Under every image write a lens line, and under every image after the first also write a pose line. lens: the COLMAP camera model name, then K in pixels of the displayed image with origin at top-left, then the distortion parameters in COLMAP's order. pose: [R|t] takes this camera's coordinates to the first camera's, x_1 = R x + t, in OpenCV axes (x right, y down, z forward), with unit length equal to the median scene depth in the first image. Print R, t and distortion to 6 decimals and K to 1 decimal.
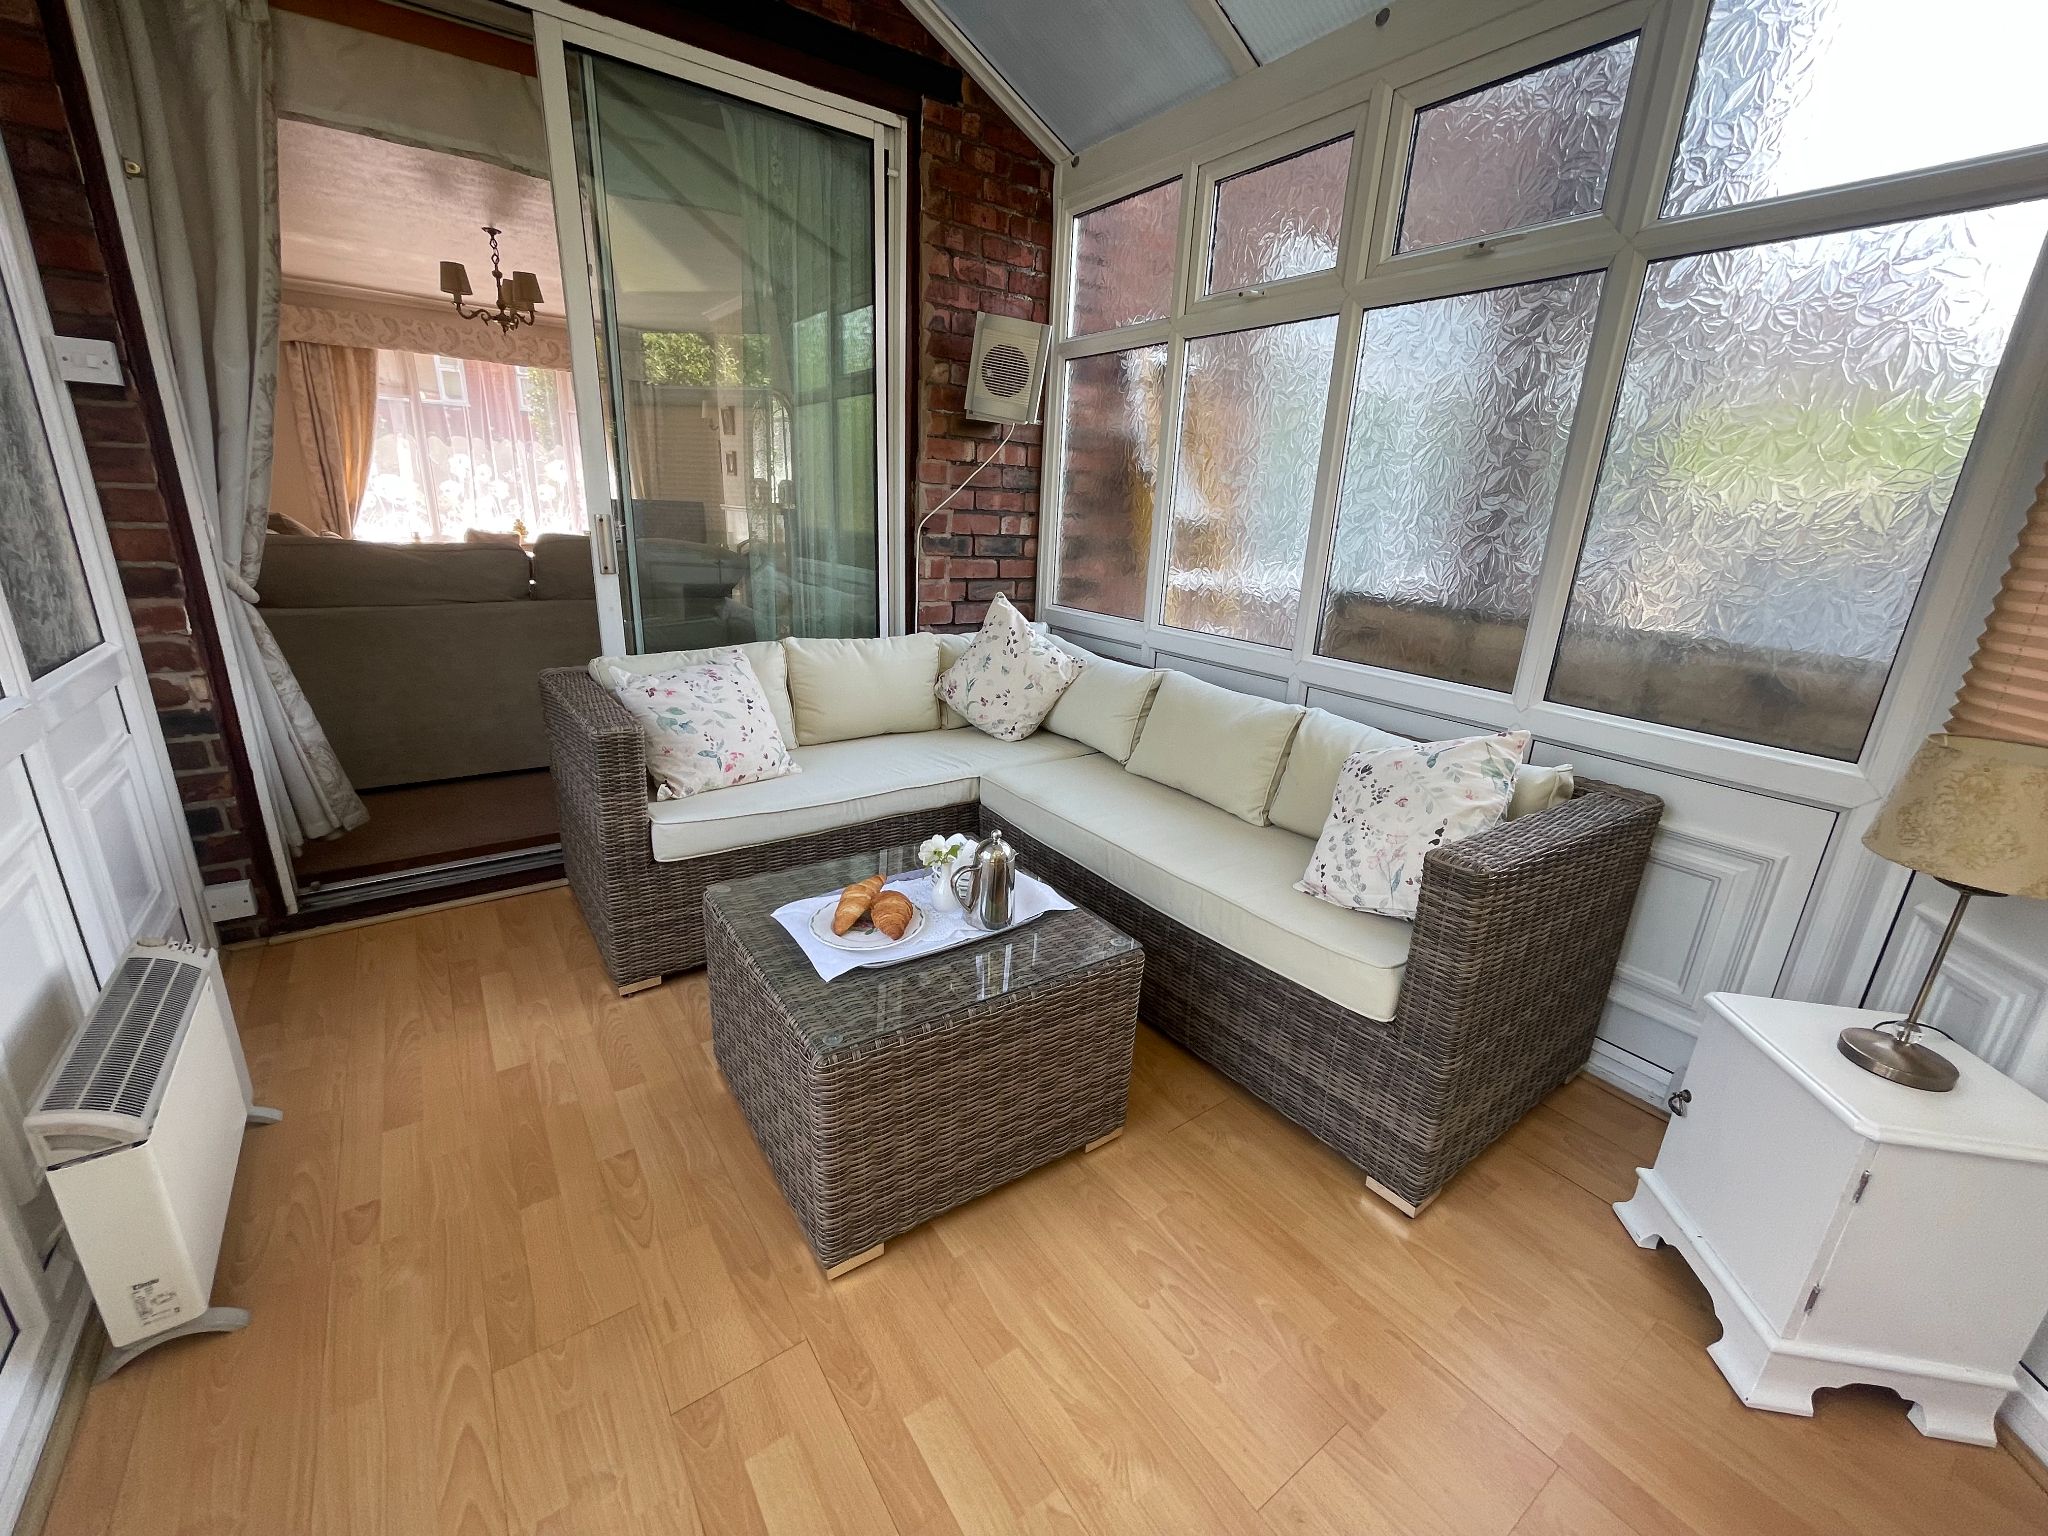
lens RADIAL K [[828.9, 0, 1024.6], [0, 828.9, 757.5], [0, 0, 1]] dist [-0.002303, 0.001825]
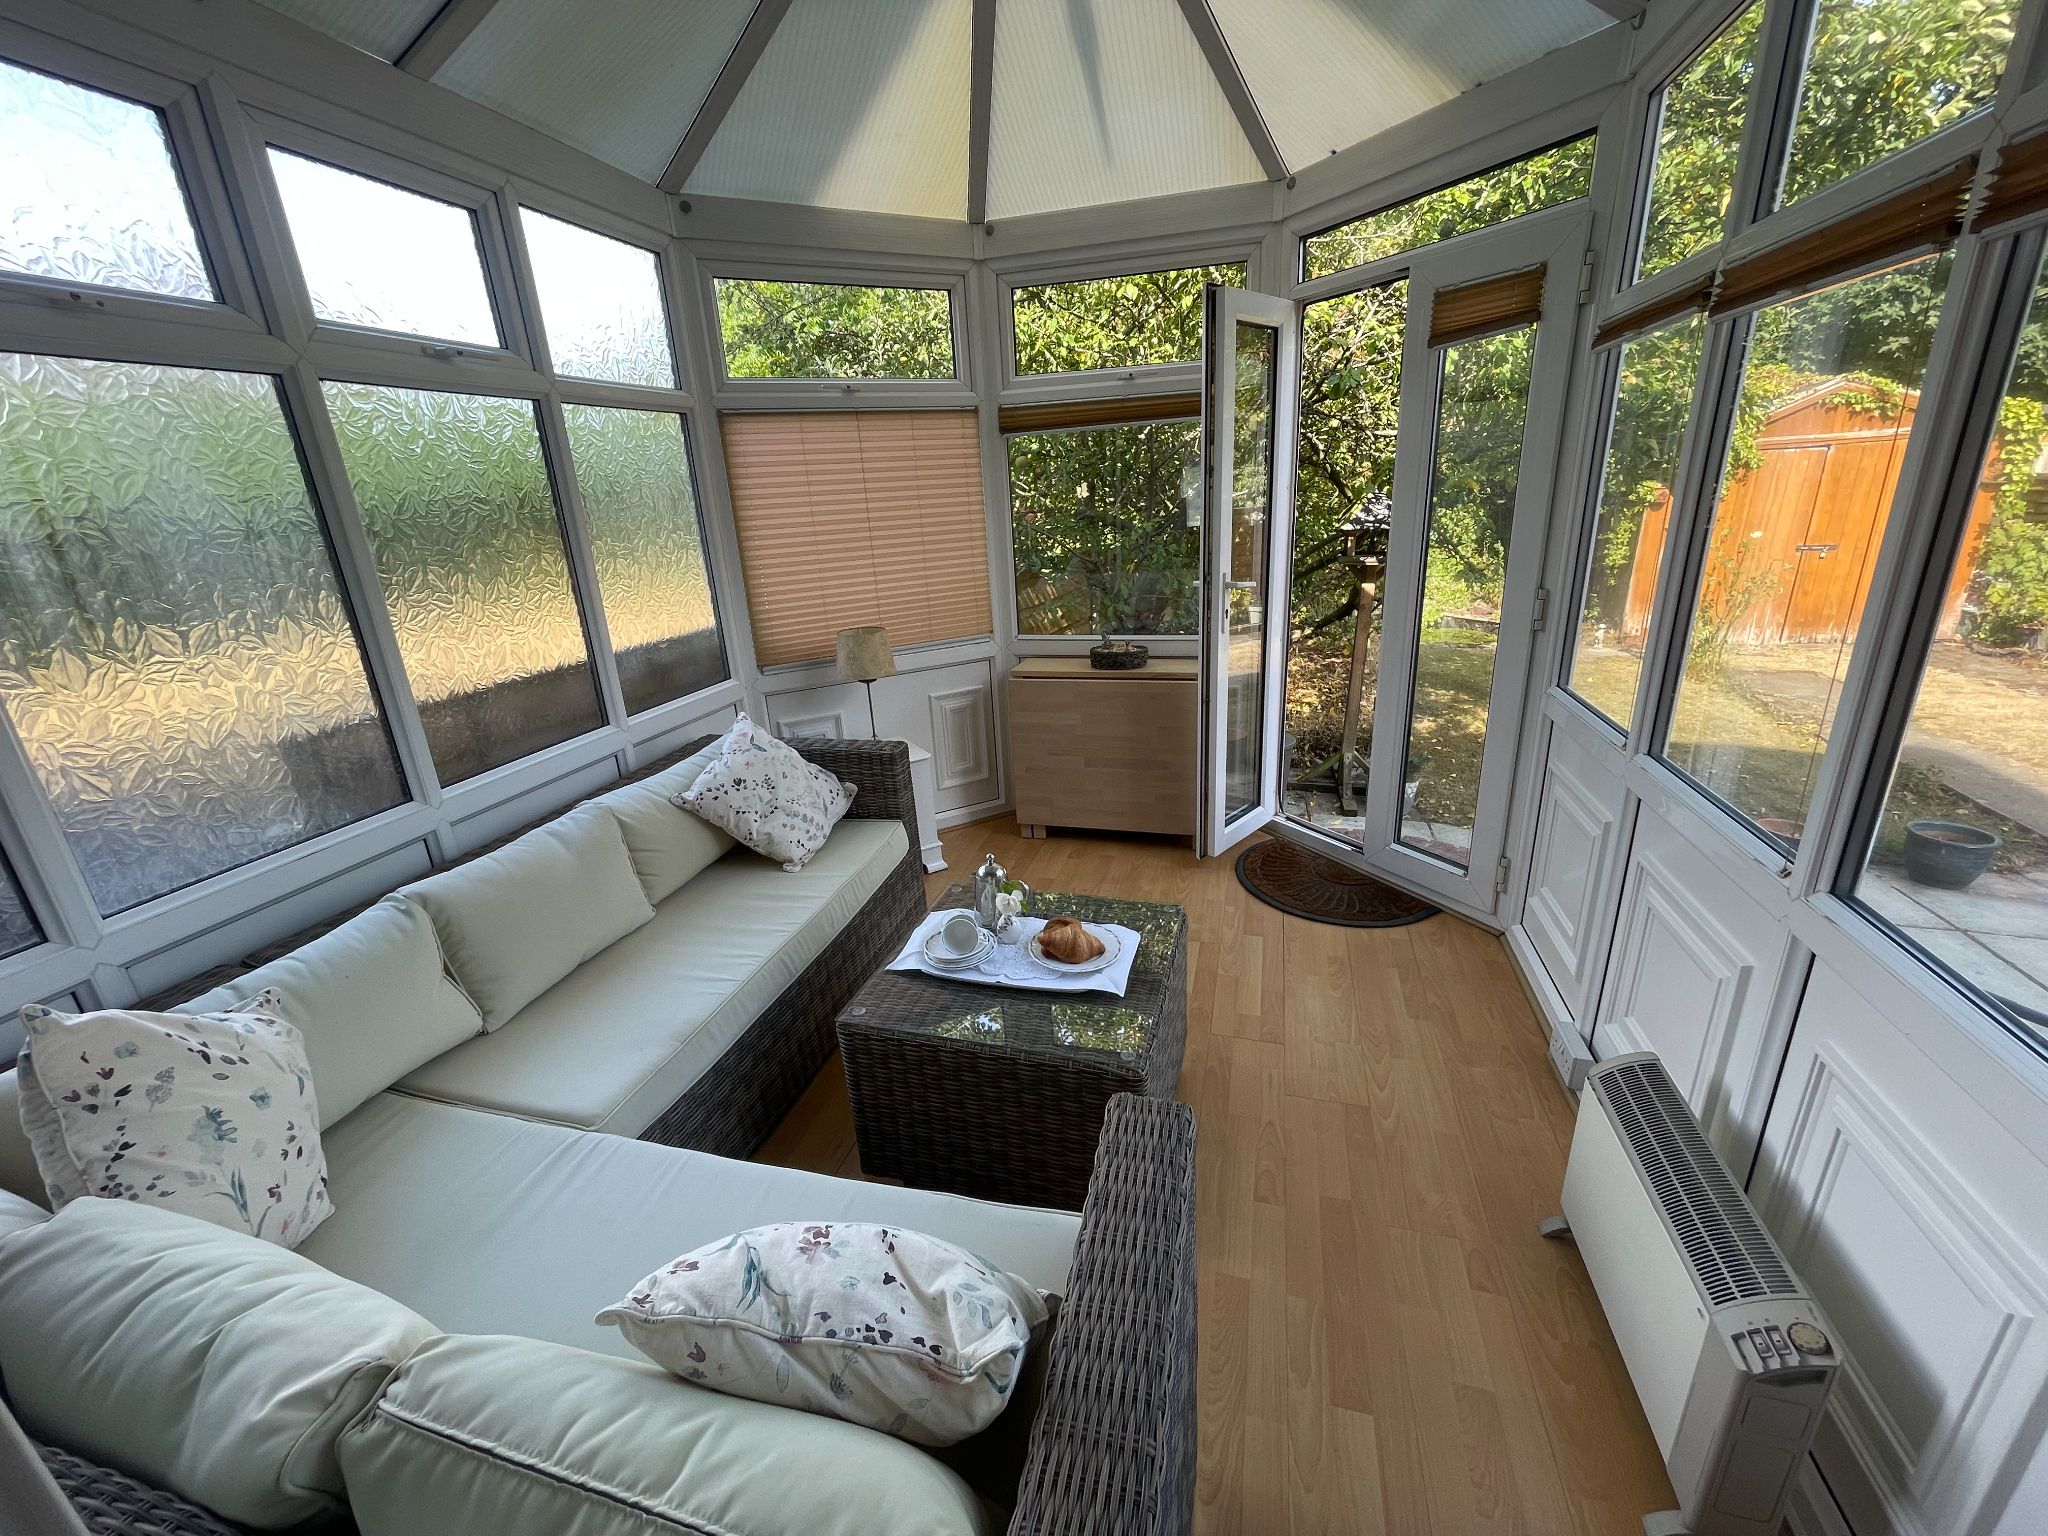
lens RADIAL K [[828.9, 0, 1030.2], [0, 828.9, 772.8], [0, 0, 1]] dist [-0.002303, 0.001825]
pose [[-0.619811, -0.276575, 0.734398, -0.905457], [0.252277, 0.815936, 0.520197, -0.614996], [-0.743095, 0.507696, -0.435952, 1.363625]]
